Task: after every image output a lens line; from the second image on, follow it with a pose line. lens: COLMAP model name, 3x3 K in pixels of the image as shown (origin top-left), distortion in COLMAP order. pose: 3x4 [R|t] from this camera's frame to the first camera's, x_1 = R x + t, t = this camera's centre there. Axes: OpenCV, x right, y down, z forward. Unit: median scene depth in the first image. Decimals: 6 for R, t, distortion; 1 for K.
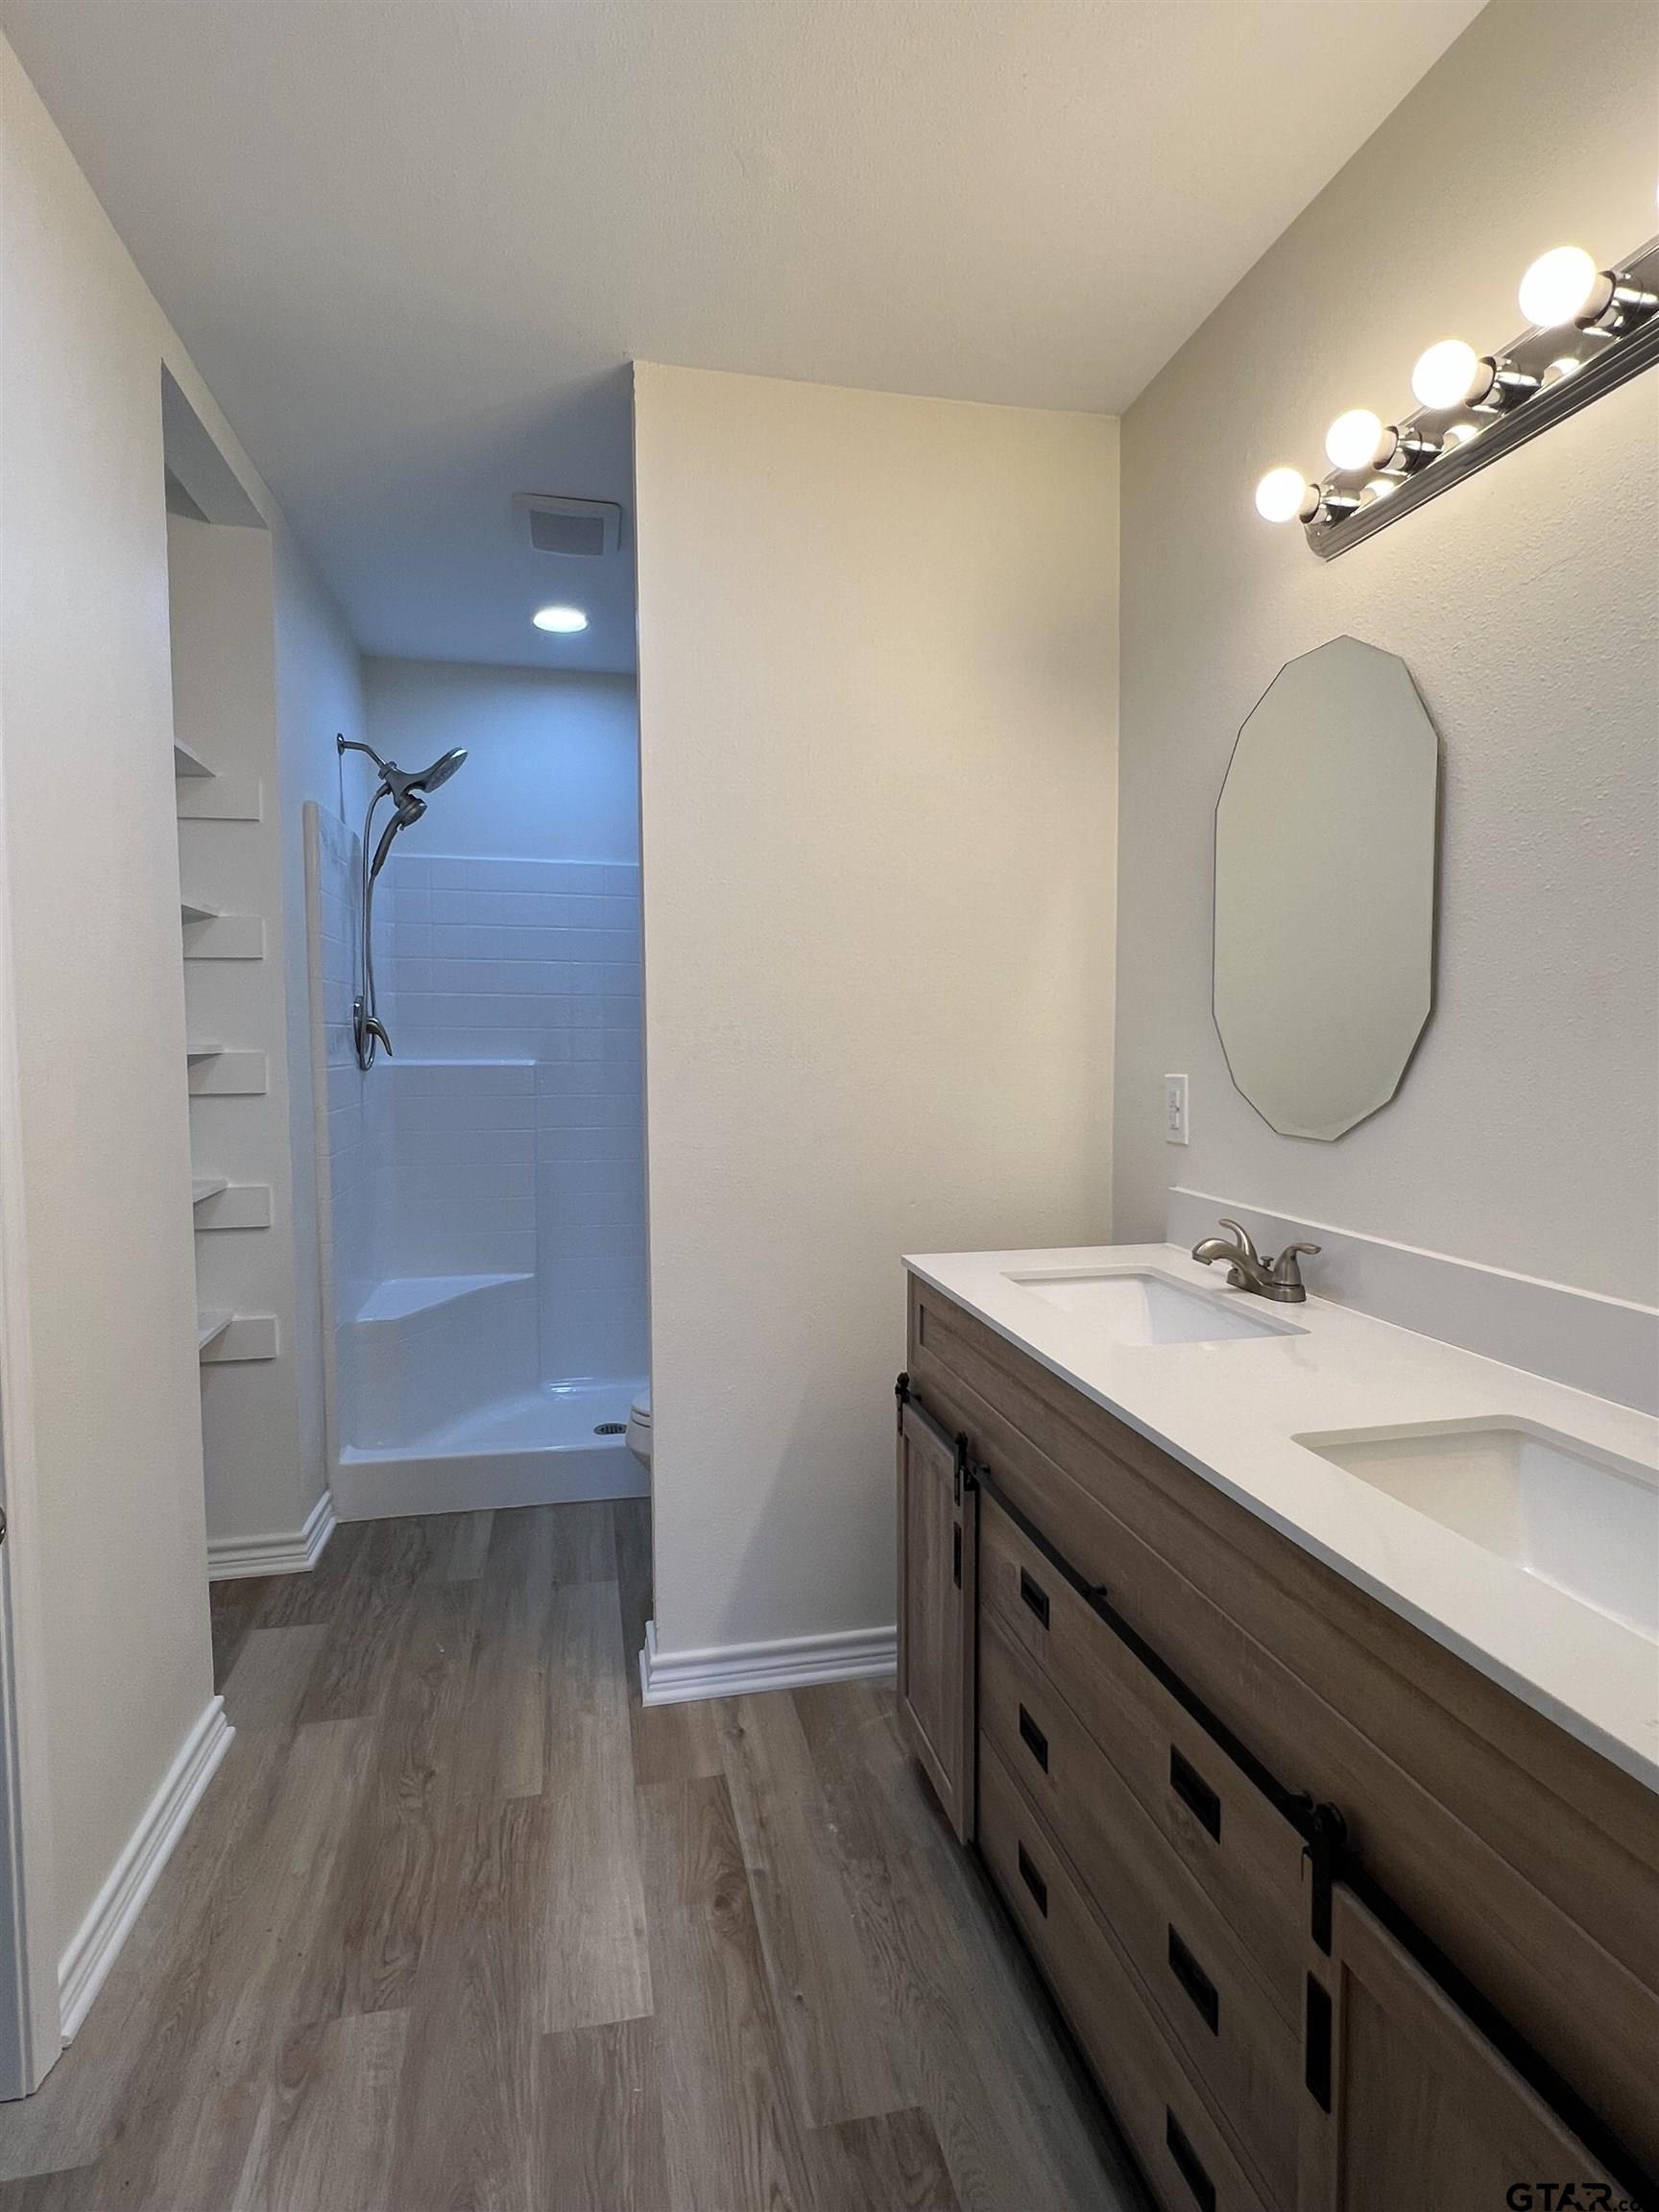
lens RADIAL K [[1154.8, 0, 844.3], [0, 1154.8, 1100.3], [0, 0, 1]] dist [-0.002363, 0.000881]
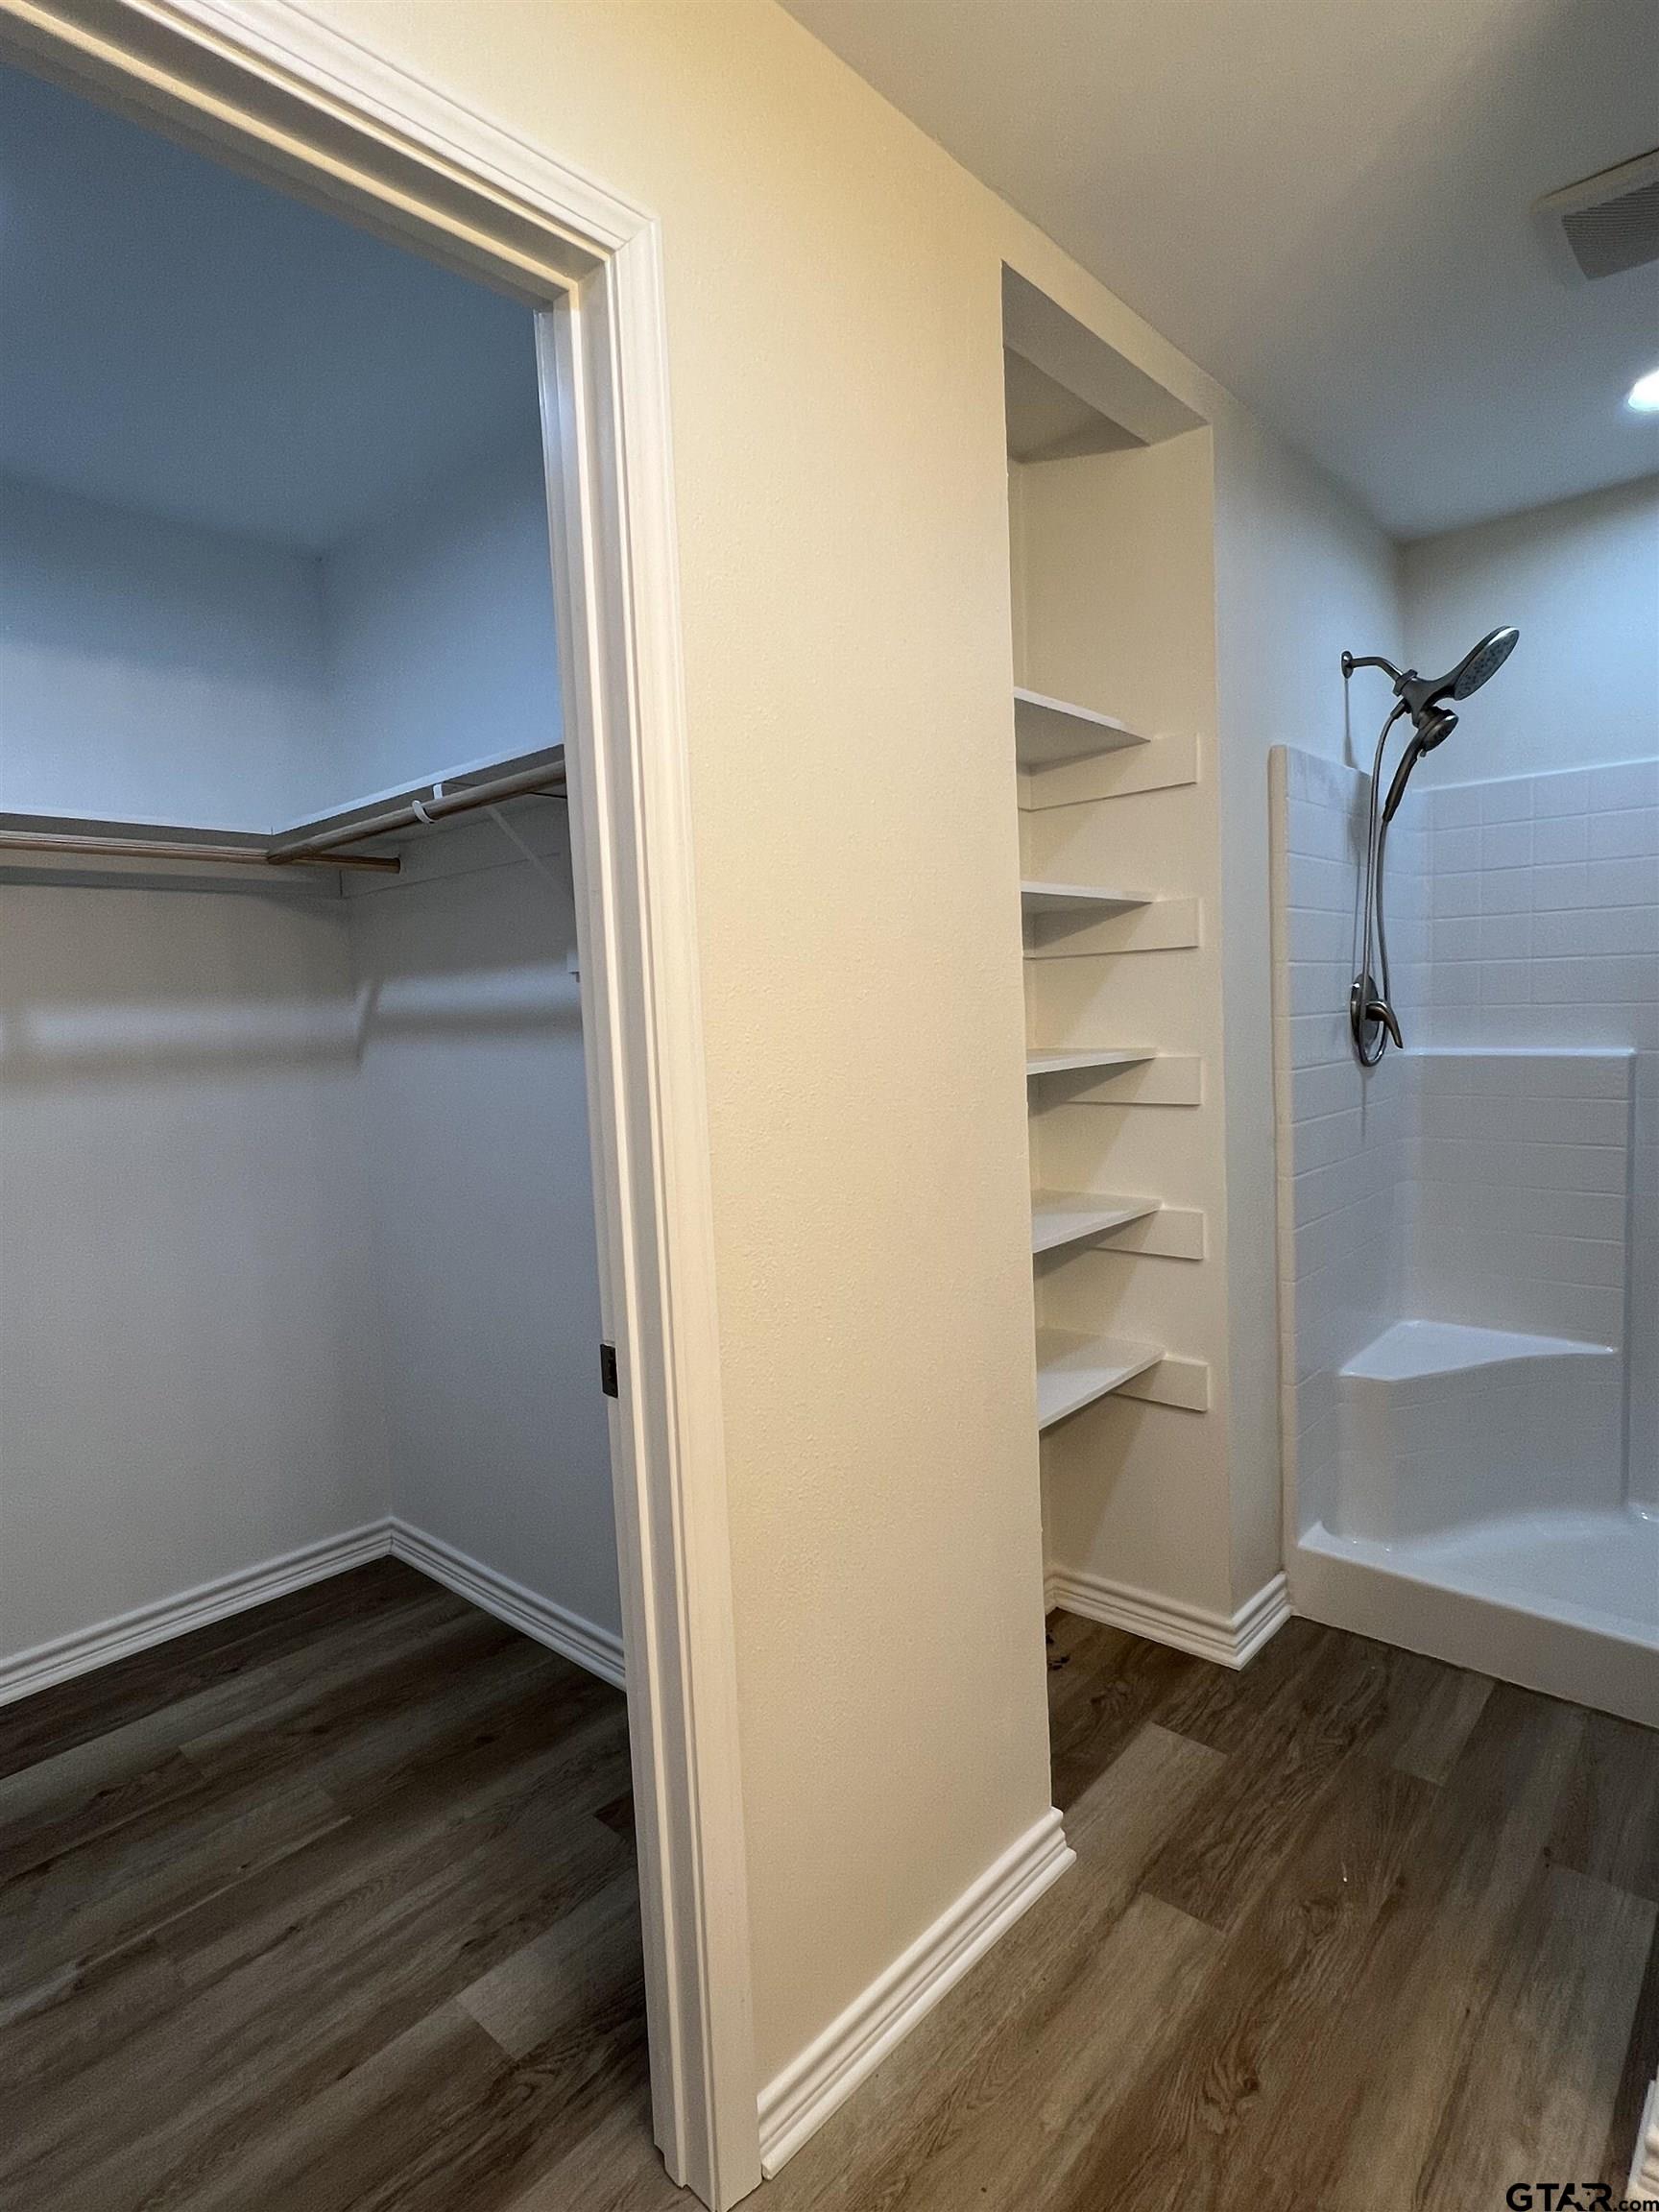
lens RADIAL K [[1154.8, 0, 830.1], [0, 1154.8, 1100.0], [0, 0, 1]] dist [-0.002363, 0.000881]
pose [[0.573561, 0.045180, -0.817916, 0.038587], [-0.008825, 0.998761, 0.048980, -0.048052], [0.819115, -0.020875, 0.573249, 0.281264]]
